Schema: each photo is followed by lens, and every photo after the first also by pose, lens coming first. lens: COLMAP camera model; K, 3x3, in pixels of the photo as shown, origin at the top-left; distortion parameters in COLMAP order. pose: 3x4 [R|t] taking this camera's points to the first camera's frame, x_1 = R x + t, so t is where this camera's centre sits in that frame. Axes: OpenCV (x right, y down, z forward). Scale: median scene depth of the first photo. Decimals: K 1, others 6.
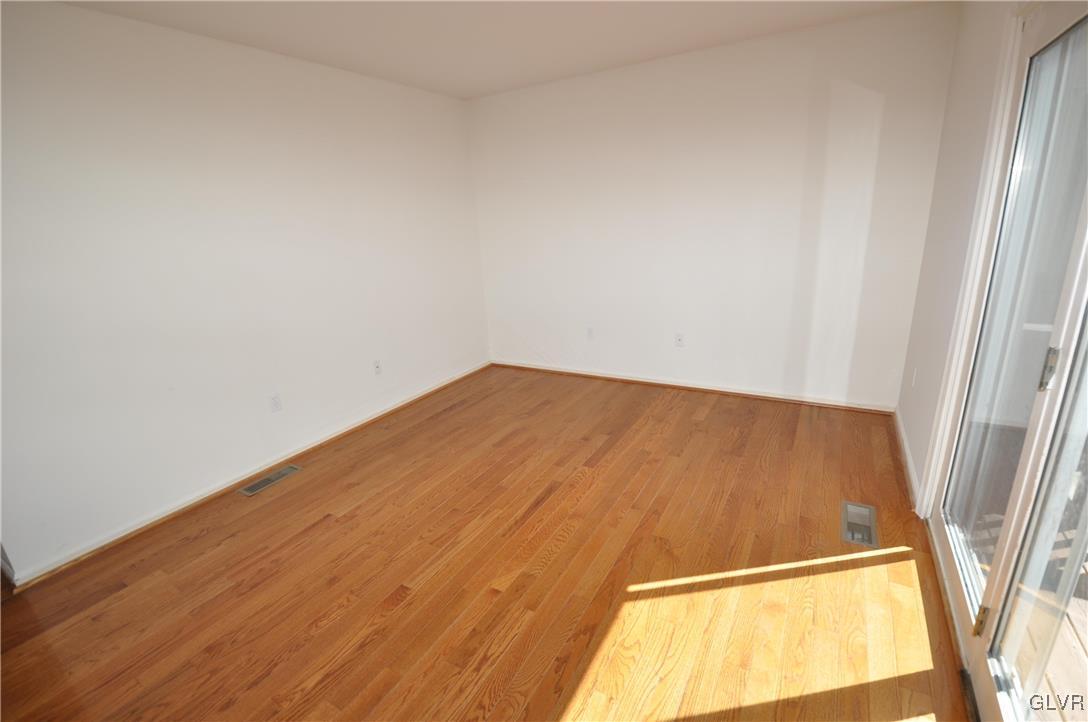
lens RADIAL K [[484.4, 0, 541.4], [0, 484.4, 358.8], [0, 0, 1]] dist [-0.005013, -0.006040]
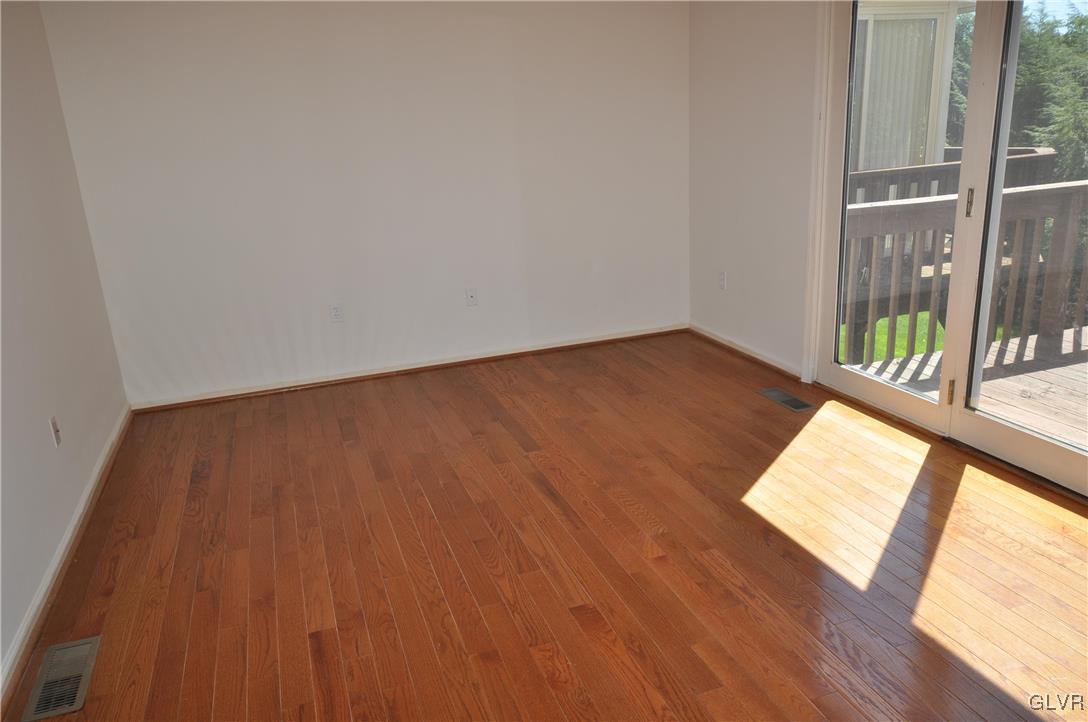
lens RADIAL K [[810.8, 0, 545.5], [0, 810.8, 358.4], [0, 0, 1]] dist [-0.001922, 0.037654]
pose [[0.650798, -0.192447, 0.734457, -1.045357], [0.229746, 0.971909, 0.051088, 0.026541], [-0.723657, 0.135491, 0.676730, 0.133521]]
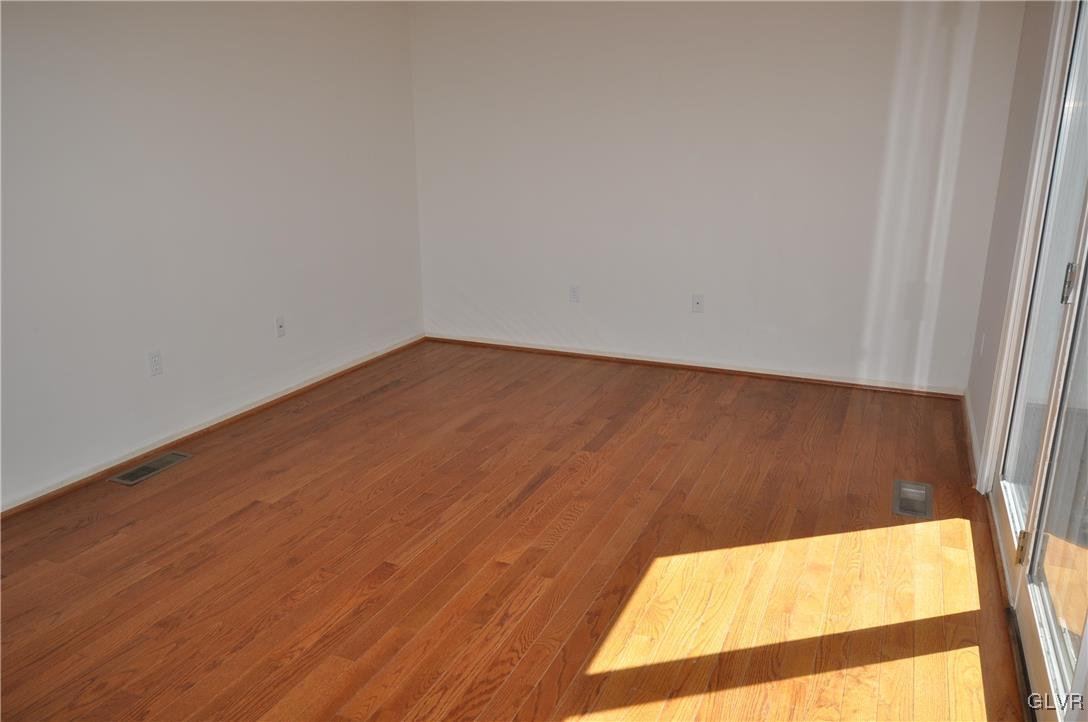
lens RADIAL K [[810.8, 0, 536.4], [0, 810.8, 360.8], [0, 0, 1]] dist [-0.001922, 0.037654]
pose [[0.992765, 0.023629, 0.117722, -0.186019], [-0.021932, 0.999636, -0.015692, 0.131461], [-0.118050, 0.012996, 0.992923, -0.364102]]
